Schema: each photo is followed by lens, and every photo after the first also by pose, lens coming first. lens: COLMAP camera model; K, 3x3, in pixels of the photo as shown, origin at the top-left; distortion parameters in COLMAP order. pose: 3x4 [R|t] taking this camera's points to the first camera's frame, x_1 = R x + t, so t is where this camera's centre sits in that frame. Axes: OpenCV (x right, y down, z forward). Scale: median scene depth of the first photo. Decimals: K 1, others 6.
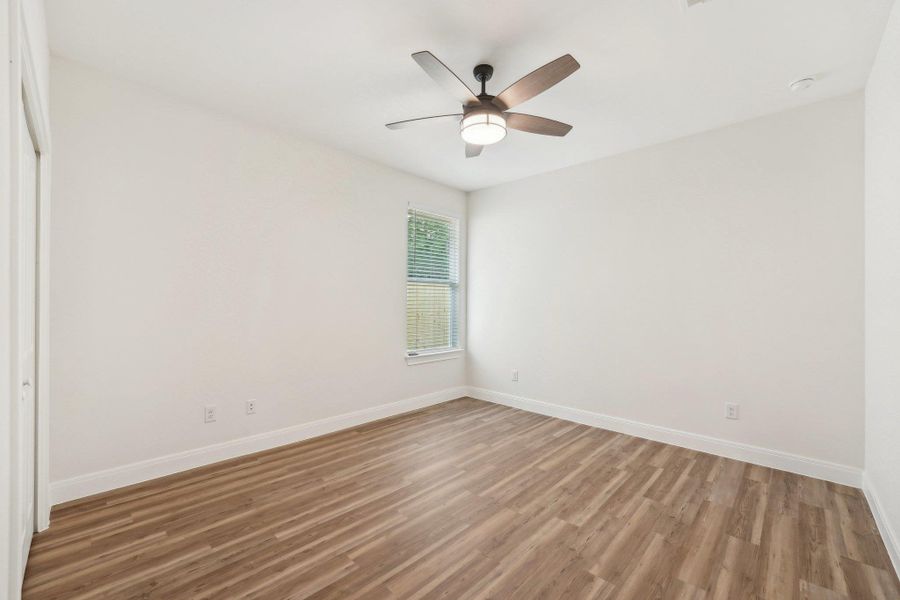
lens RADIAL K [[372.5, 0, 449.7], [0, 372.5, 301.8], [0, 0, 1]] dist [-0.017930, 0.000482]
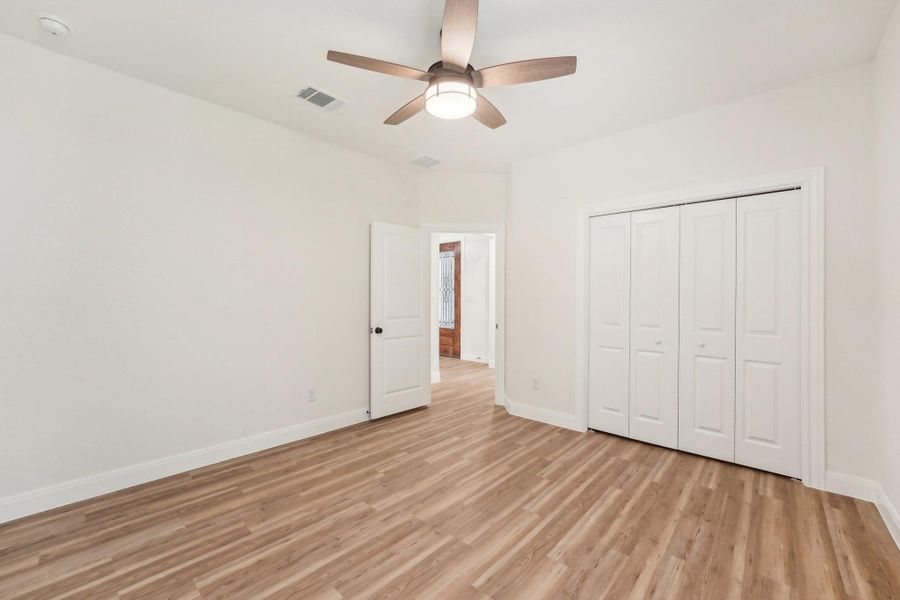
lens RADIAL K [[372.5, 0, 450.4], [0, 372.5, 300.5], [0, 0, 1]] dist [-0.017930, 0.000482]
pose [[-0.999290, -0.010965, -0.036058, 0.130185], [-0.010781, 0.999928, -0.005288, 0.014578], [0.036113, -0.004896, -0.999336, 1.975732]]
